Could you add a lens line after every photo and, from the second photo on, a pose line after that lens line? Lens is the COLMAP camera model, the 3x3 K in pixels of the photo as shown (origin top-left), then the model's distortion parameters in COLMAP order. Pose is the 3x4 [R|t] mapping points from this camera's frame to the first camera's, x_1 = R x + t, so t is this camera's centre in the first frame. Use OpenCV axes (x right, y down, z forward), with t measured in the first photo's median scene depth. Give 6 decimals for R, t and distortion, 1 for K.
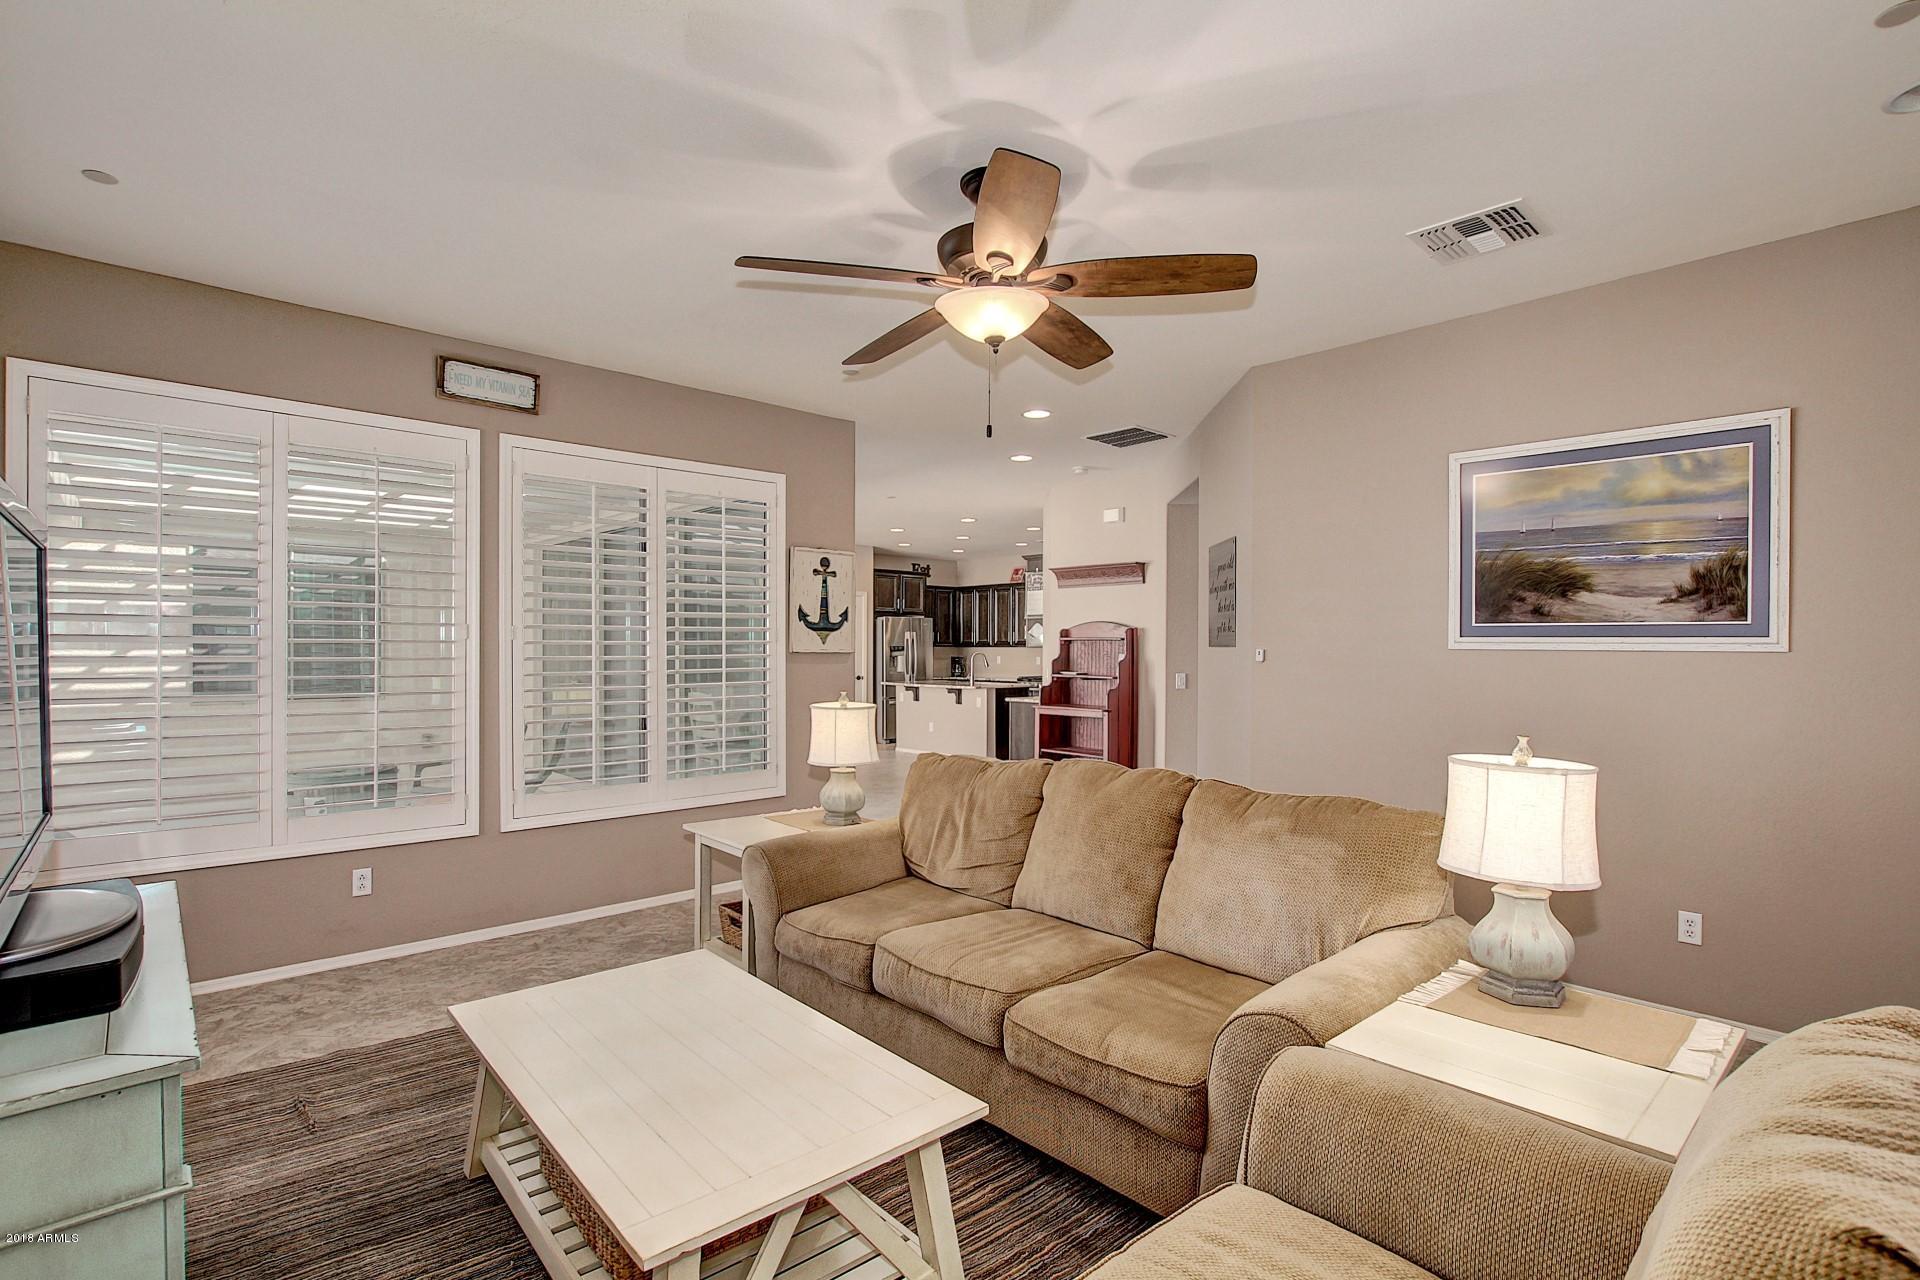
lens RADIAL K [[916.1, 0, 952.9], [0, 916.1, 654.2], [0, 0, 1]] dist [-0.028058, -0.000009]
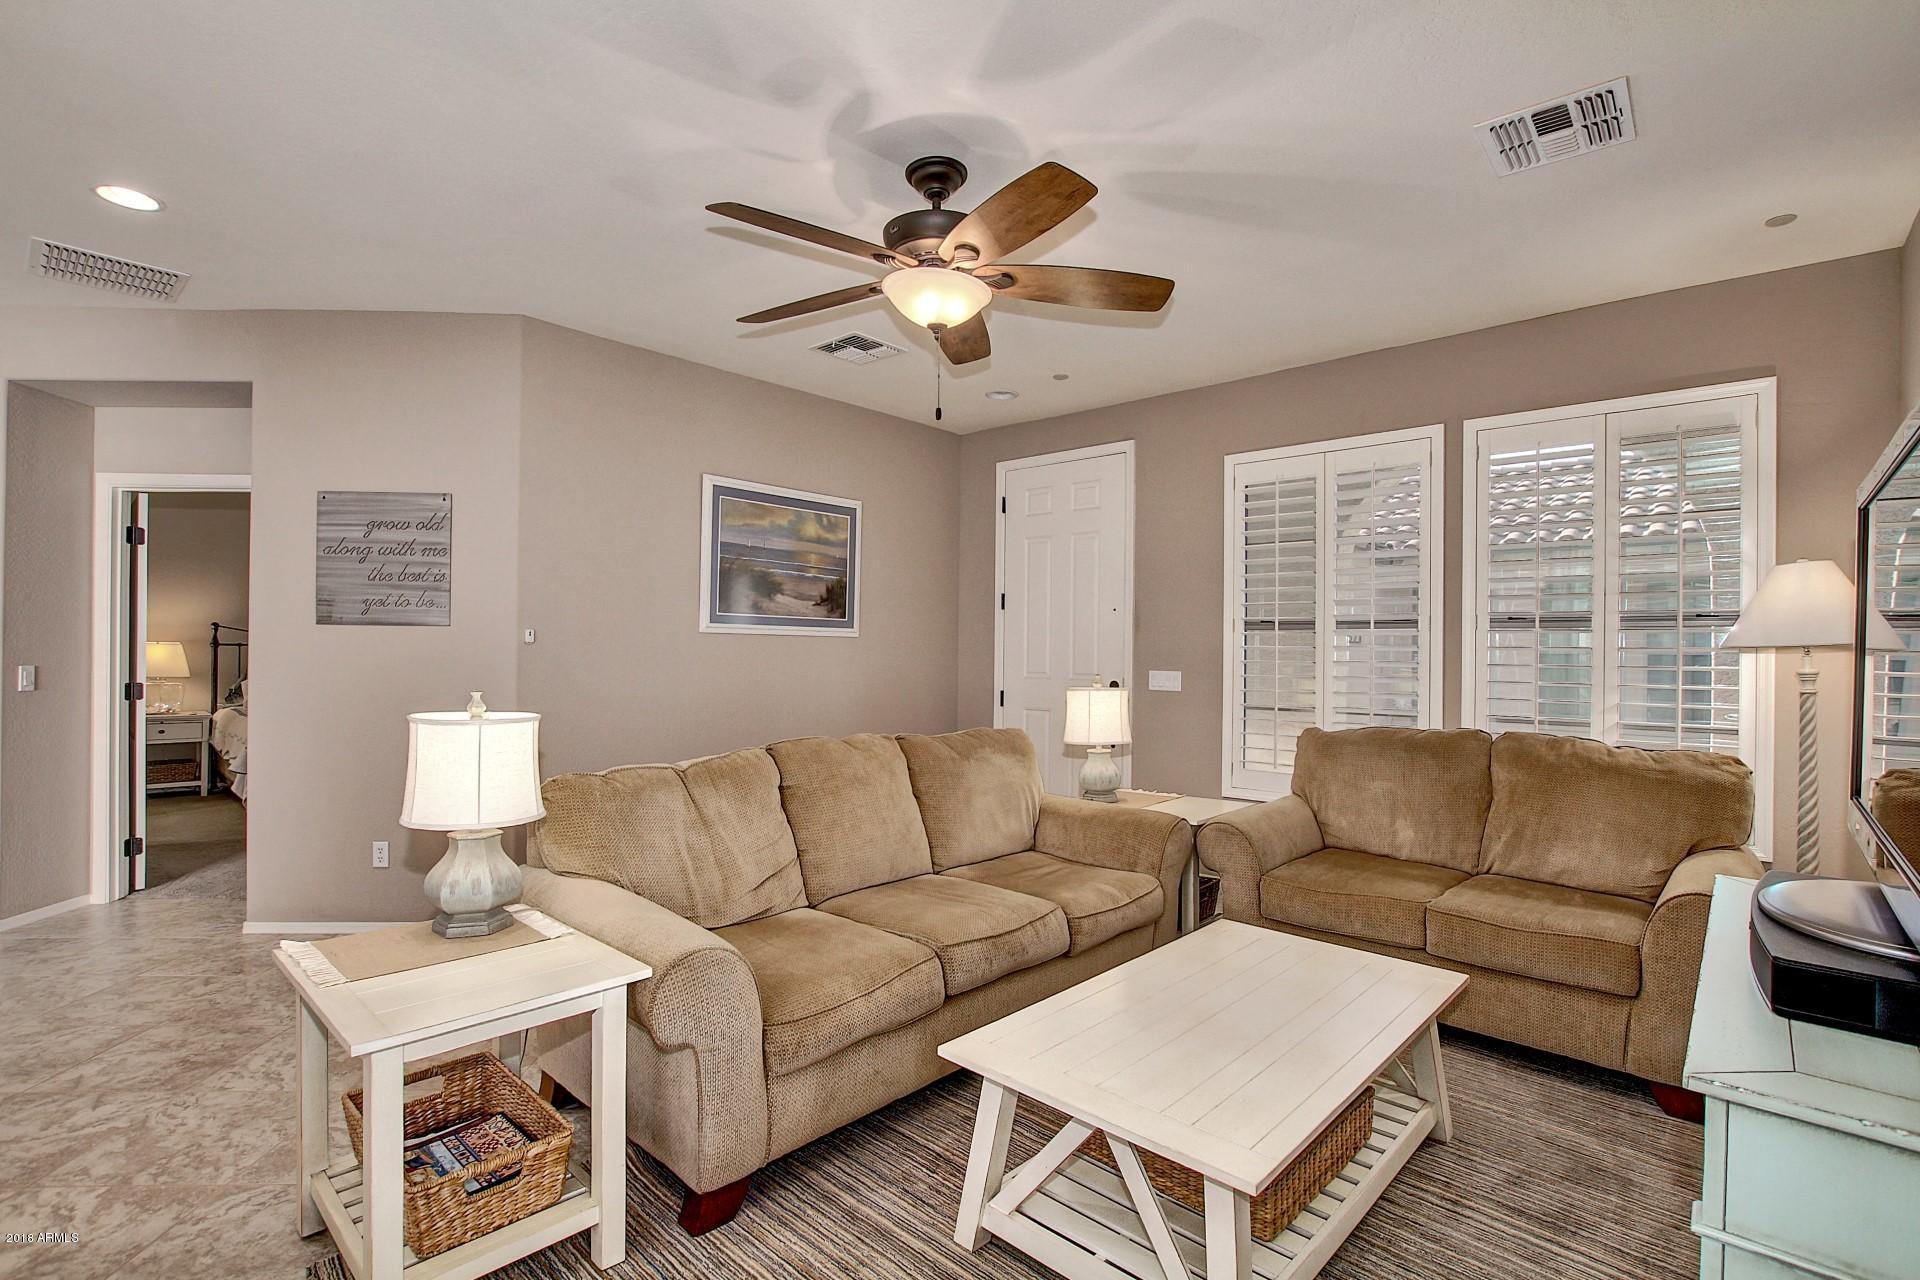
lens RADIAL K [[882.9, 0, 953.9], [0, 882.9, 643.2], [0, 0, 1]] dist [-0.025228, 0.000202]
pose [[-0.073104, 0.002847, 0.997320, -0.749907], [-0.005635, 0.999979, -0.003268, 0.012790], [-0.997308, -0.005859, -0.073086, 0.836092]]
